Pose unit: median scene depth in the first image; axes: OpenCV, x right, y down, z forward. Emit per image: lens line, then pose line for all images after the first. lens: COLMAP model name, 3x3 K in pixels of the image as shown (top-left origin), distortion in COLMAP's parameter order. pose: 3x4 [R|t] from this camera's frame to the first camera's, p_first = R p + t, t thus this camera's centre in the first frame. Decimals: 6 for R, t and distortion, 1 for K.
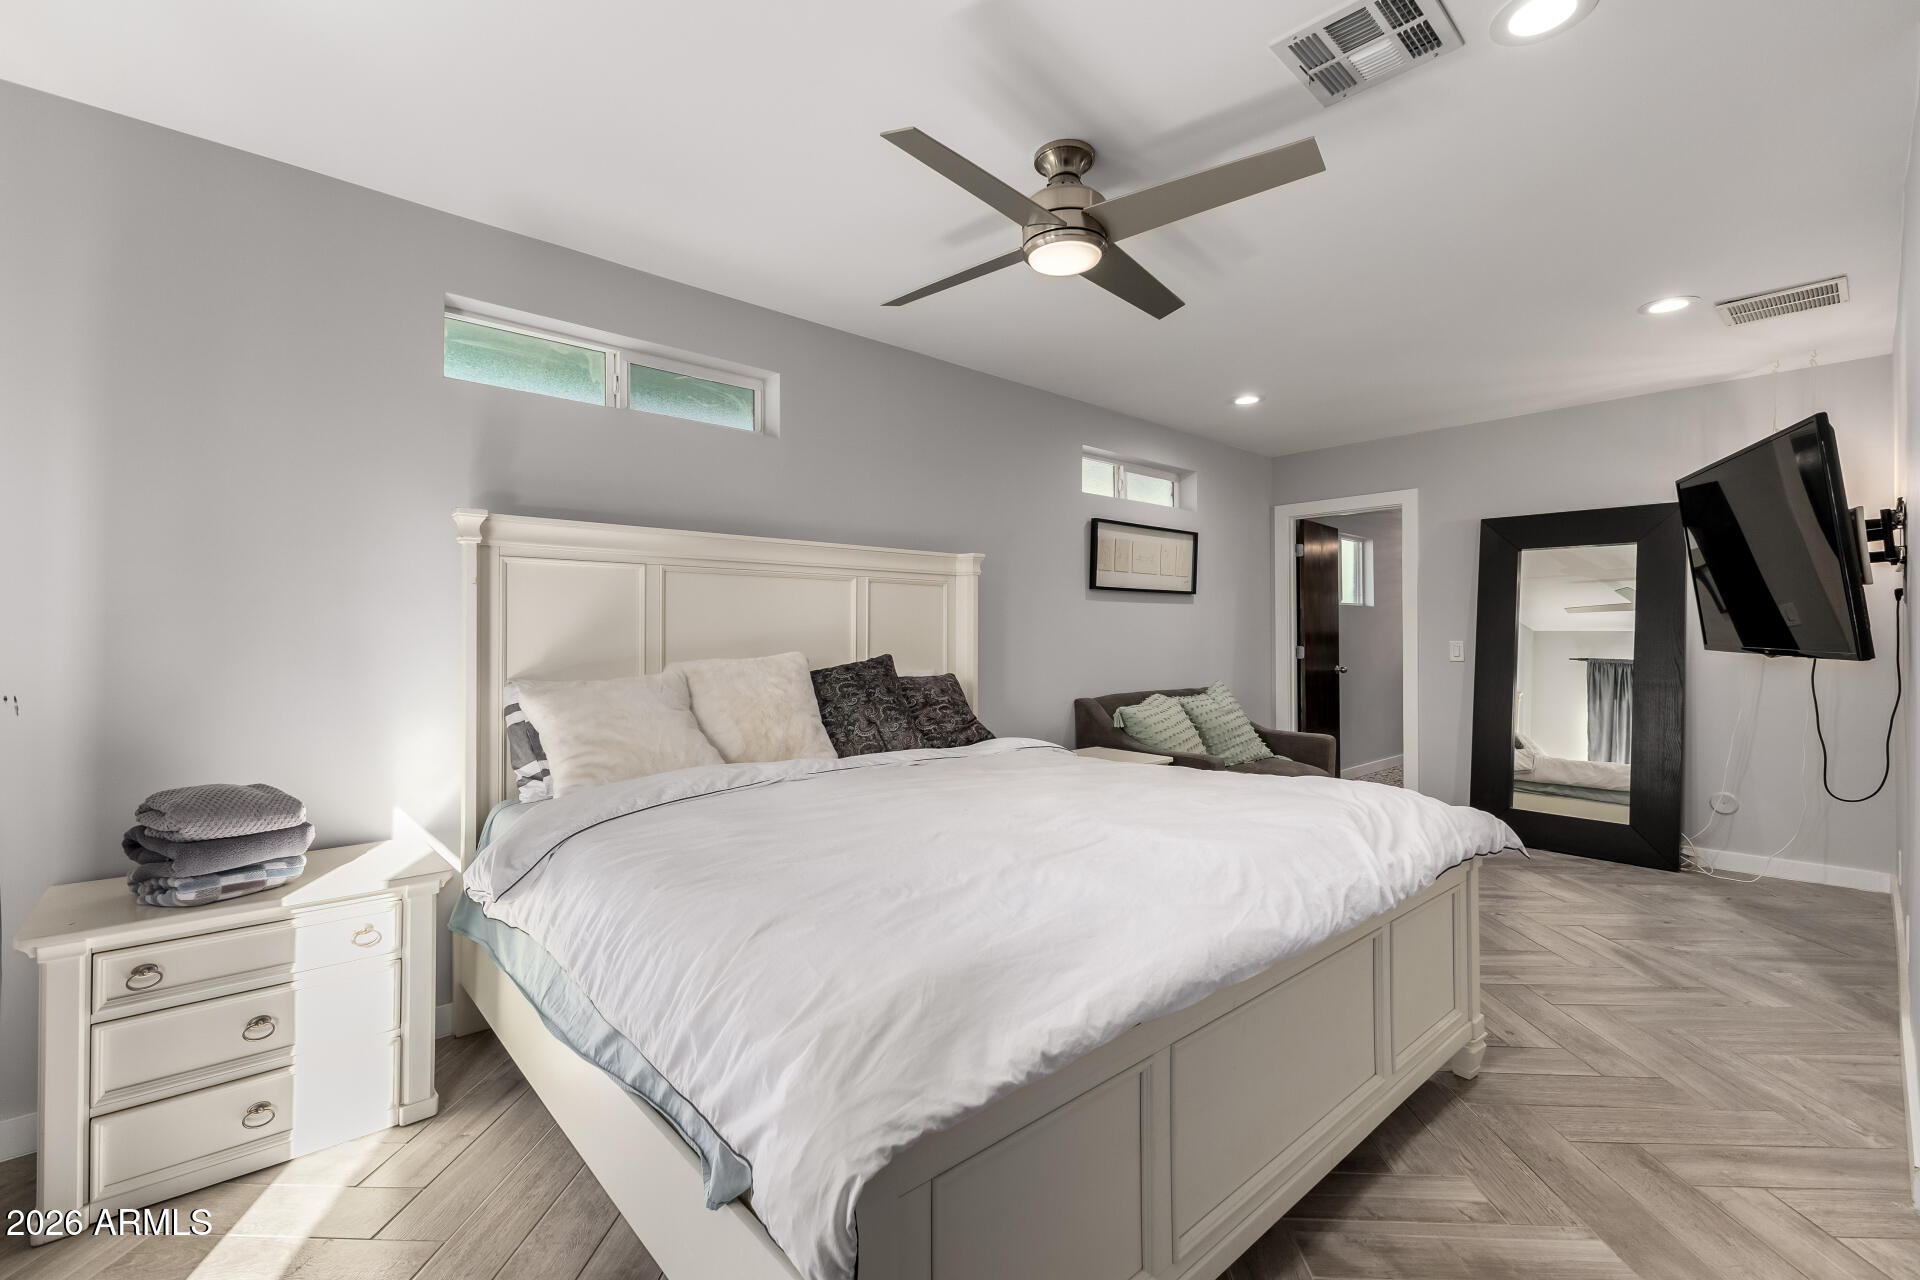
lens RADIAL K [[827.8, 0, 957.5], [0, 827.8, 633.9], [0, 0, 1]] dist [0.010876, -0.000264]
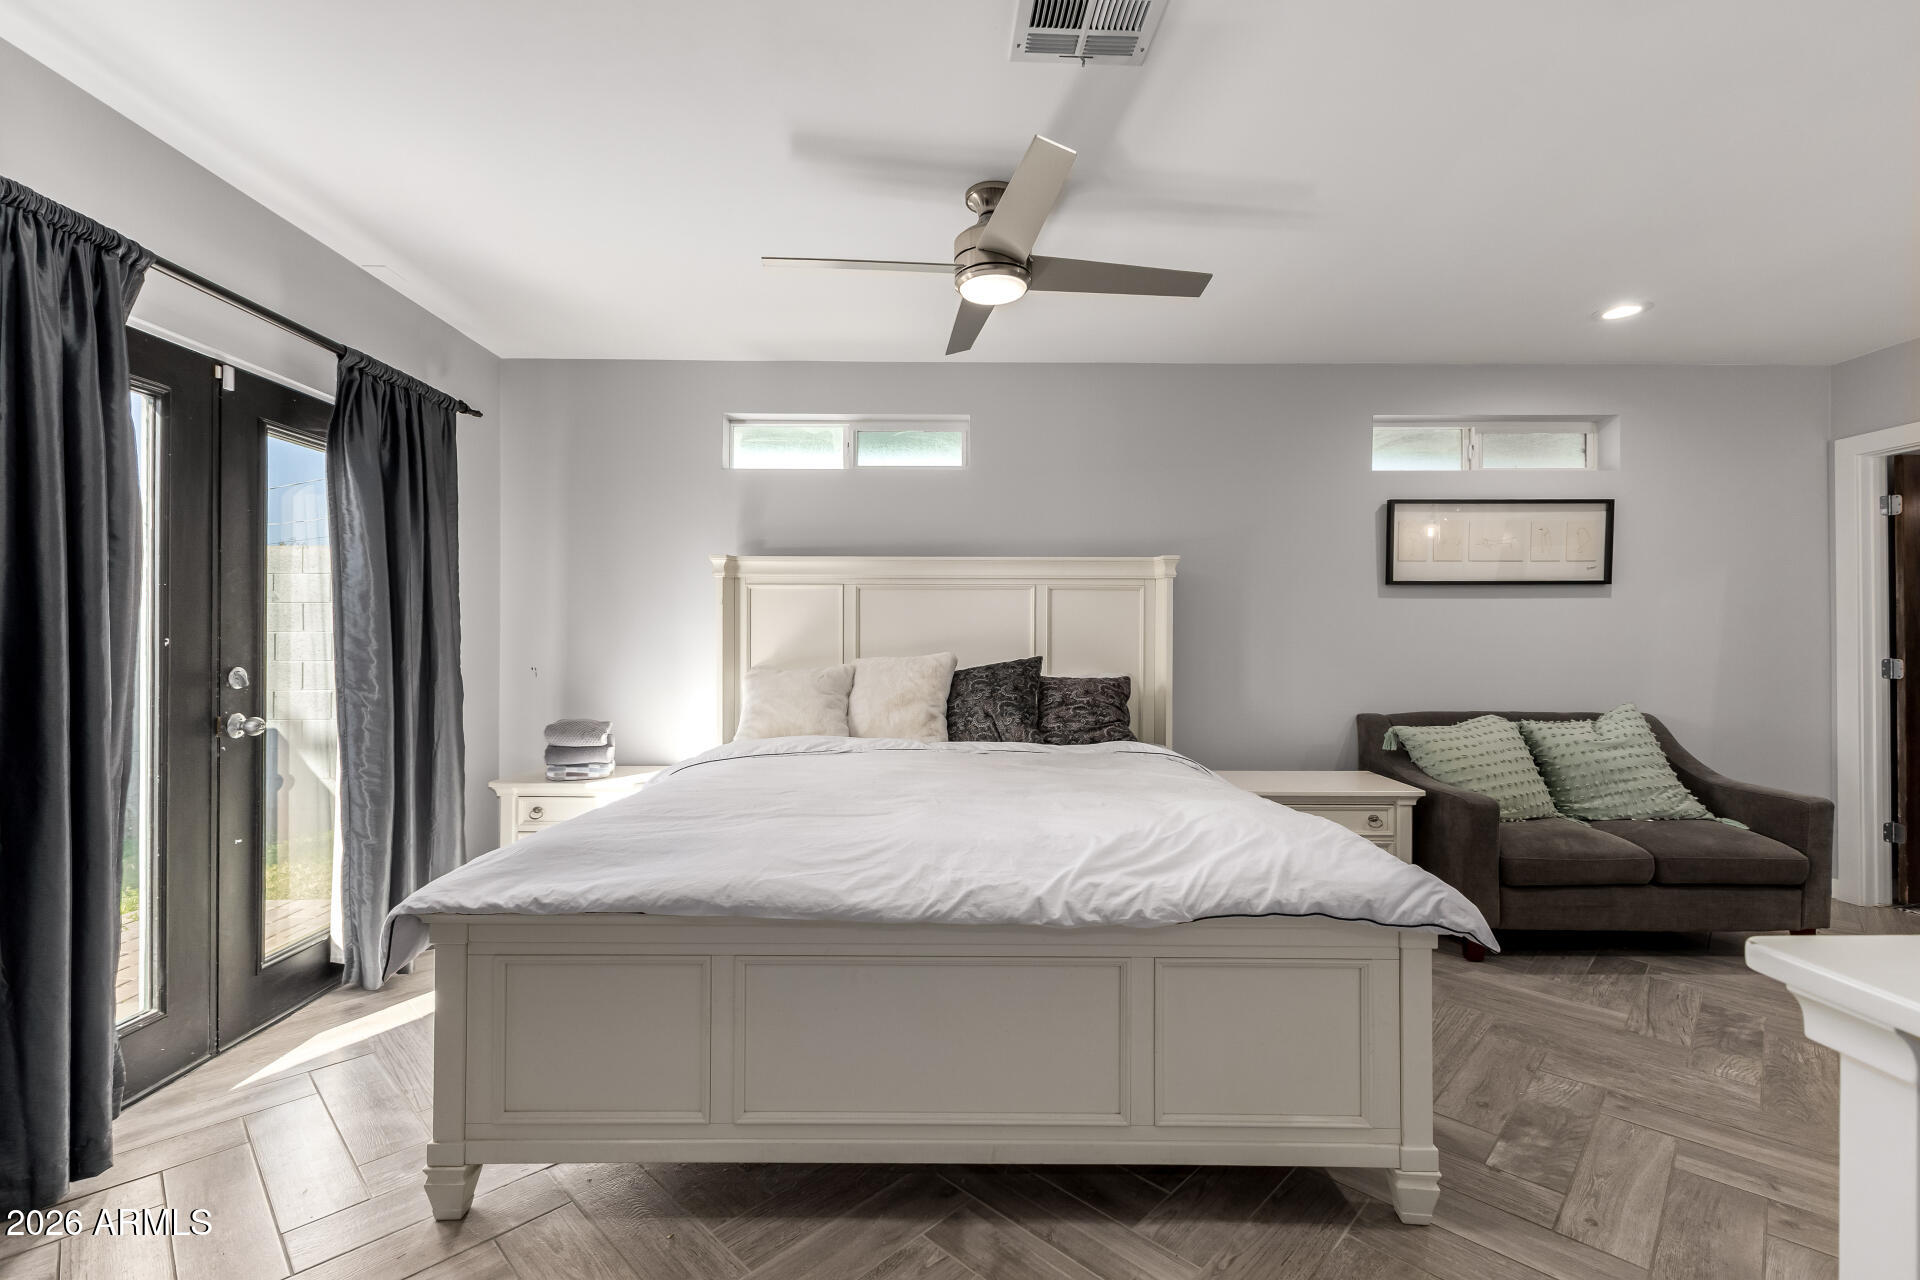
lens RADIAL K [[839.1, 0, 960.0], [0, 839.1, 640.0], [0, 0, 1]] dist [0.012481, -0.004478]
pose [[0.747120, 0.003664, -0.664679, 0.624169], [-0.002251, 0.999993, 0.002982, 0.000511], [0.664685, -0.000732, 0.747123, 0.116627]]
